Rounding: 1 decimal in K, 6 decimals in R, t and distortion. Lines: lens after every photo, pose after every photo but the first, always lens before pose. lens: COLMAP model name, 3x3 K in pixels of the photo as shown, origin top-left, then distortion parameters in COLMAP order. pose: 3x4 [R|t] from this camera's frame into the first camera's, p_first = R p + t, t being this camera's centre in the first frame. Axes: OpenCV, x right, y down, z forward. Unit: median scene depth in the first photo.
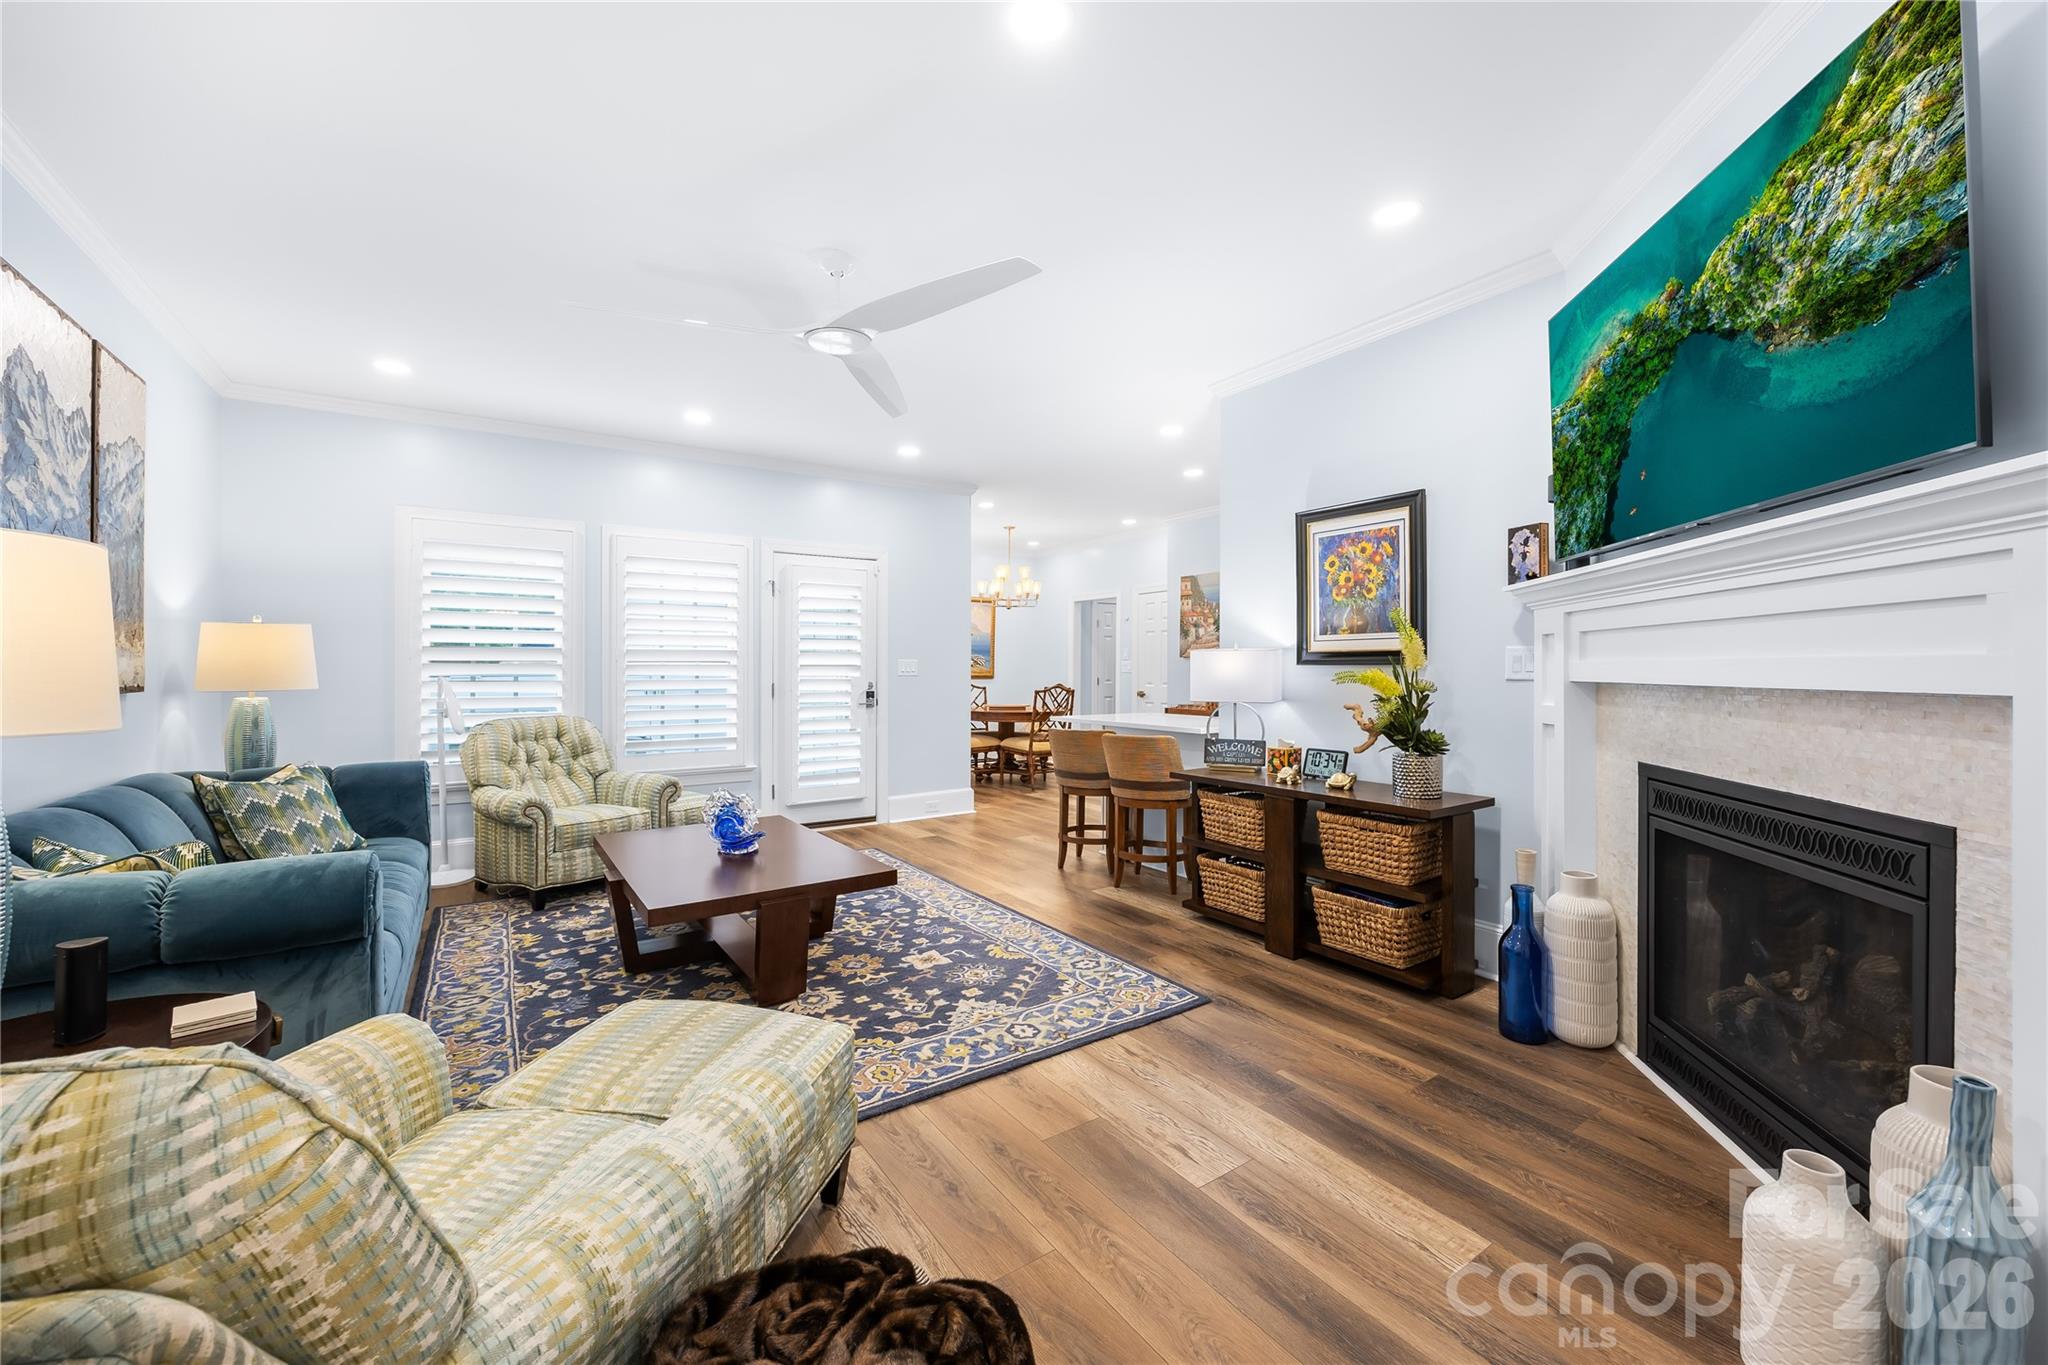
lens RADIAL K [[804.6, 0, 1026.7], [0, 804.6, 658.2], [0, 0, 1]] dist [-0.005612, 0.000483]
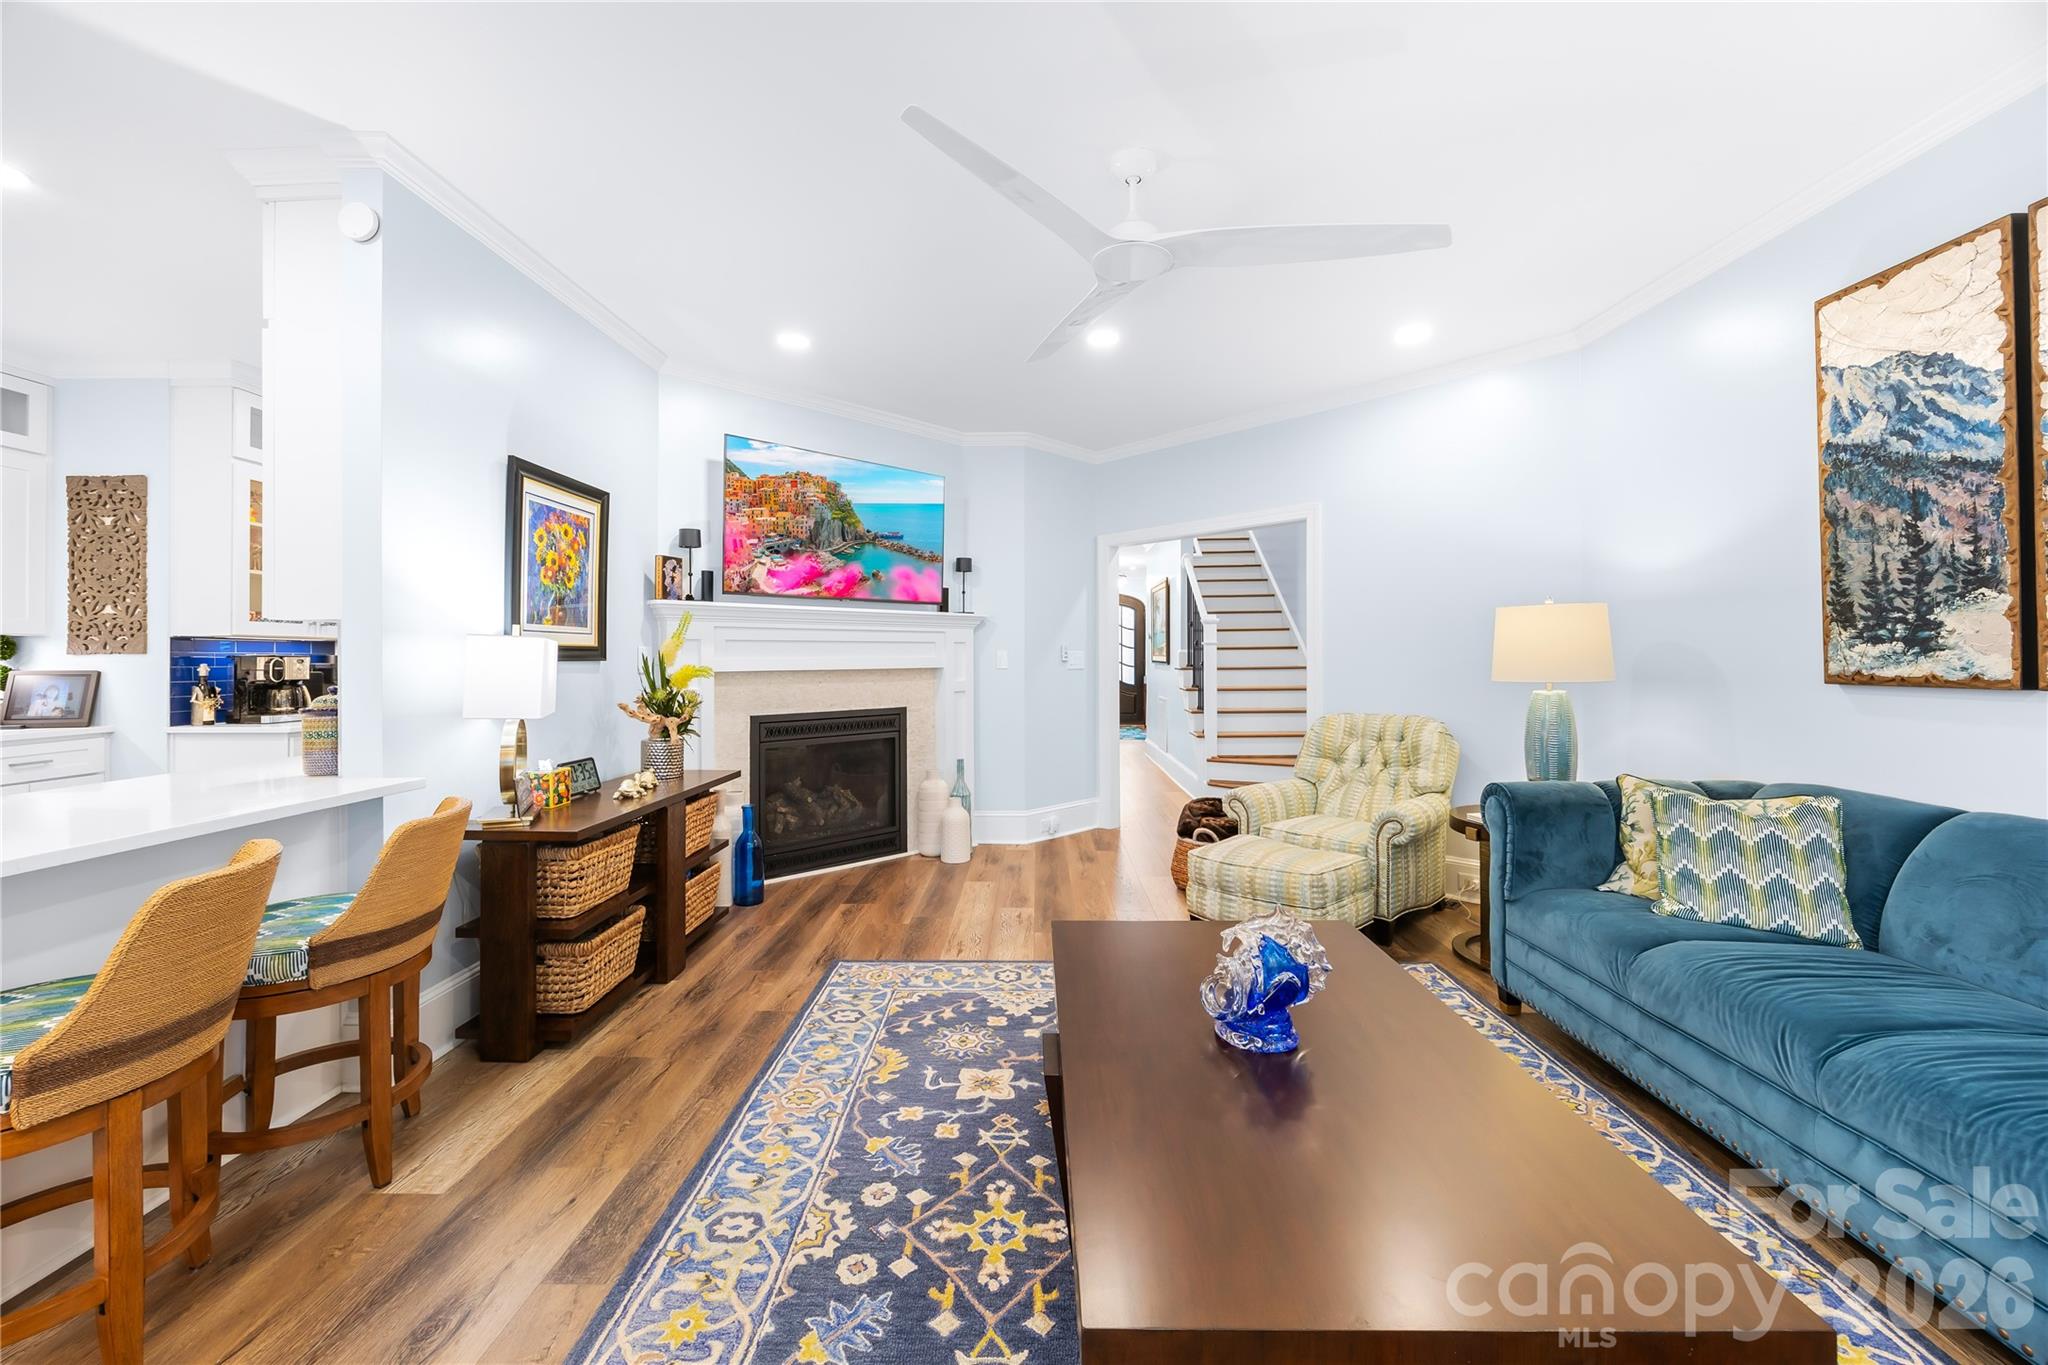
lens RADIAL K [[804.6, 0, 1022.4], [0, 804.6, 648.5], [0, 0, 1]] dist [-0.005612, 0.000483]
pose [[-0.817342, 0.013189, 0.576001, -0.551413], [0.001587, 0.999786, -0.020641, 0.014801], [-0.576150, -0.015957, -0.817188, 1.549543]]
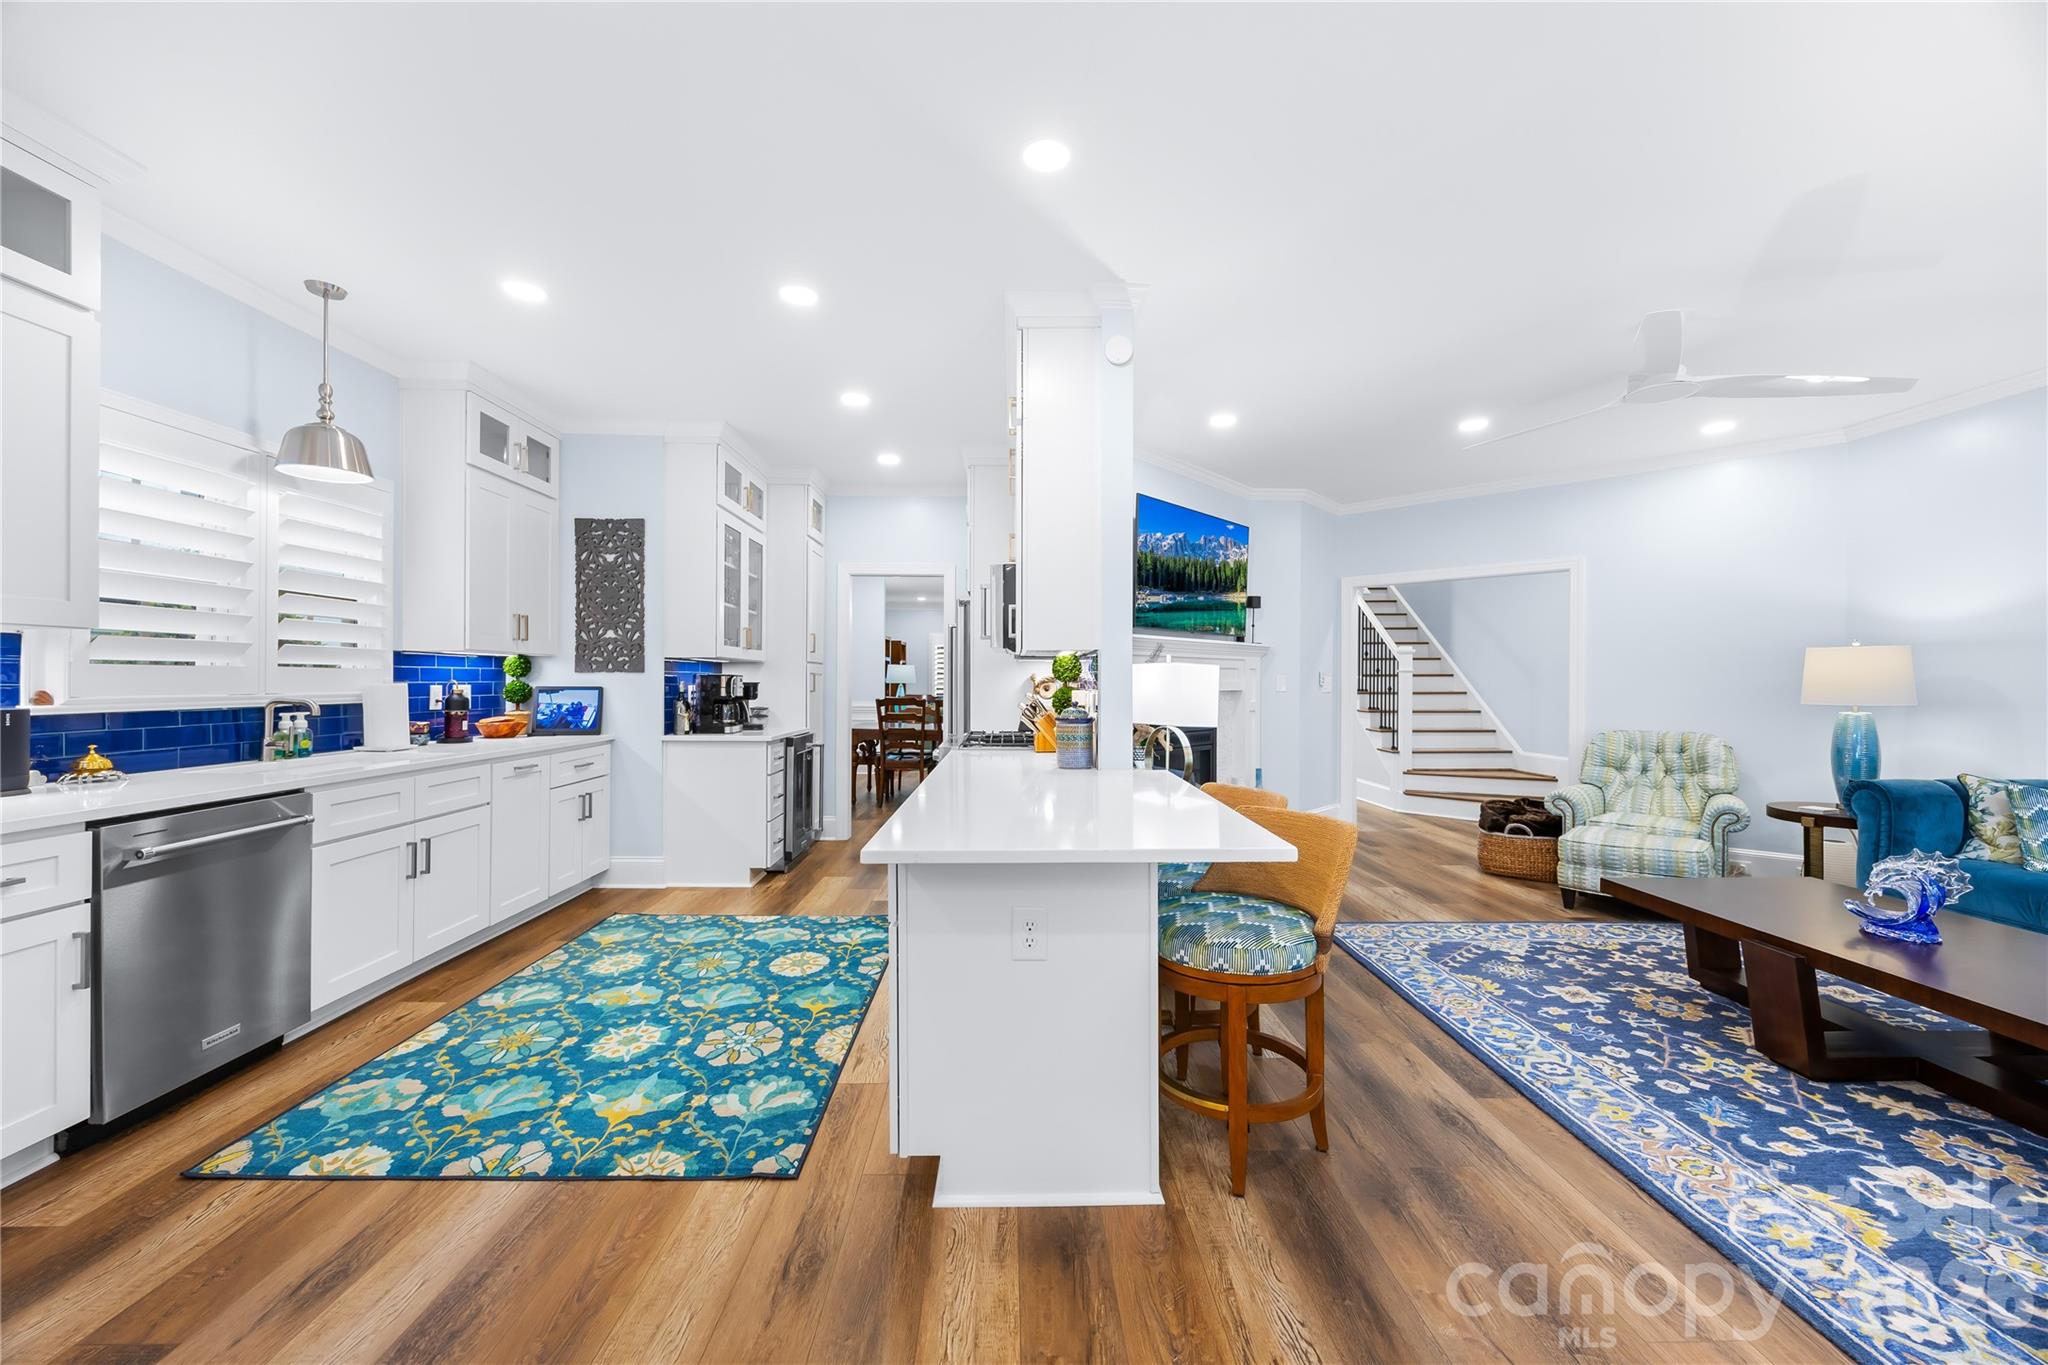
lens RADIAL K [[783.2, 0, 1020.7], [0, 783.2, 680.9], [0, 0, 1]] dist [-0.001150, -0.000522]
pose [[-0.841342, -0.000613, 0.540504, -0.071577], [-0.007883, 0.999907, -0.011136, 0.021063], [-0.540446, -0.013631, -0.841268, 2.131743]]
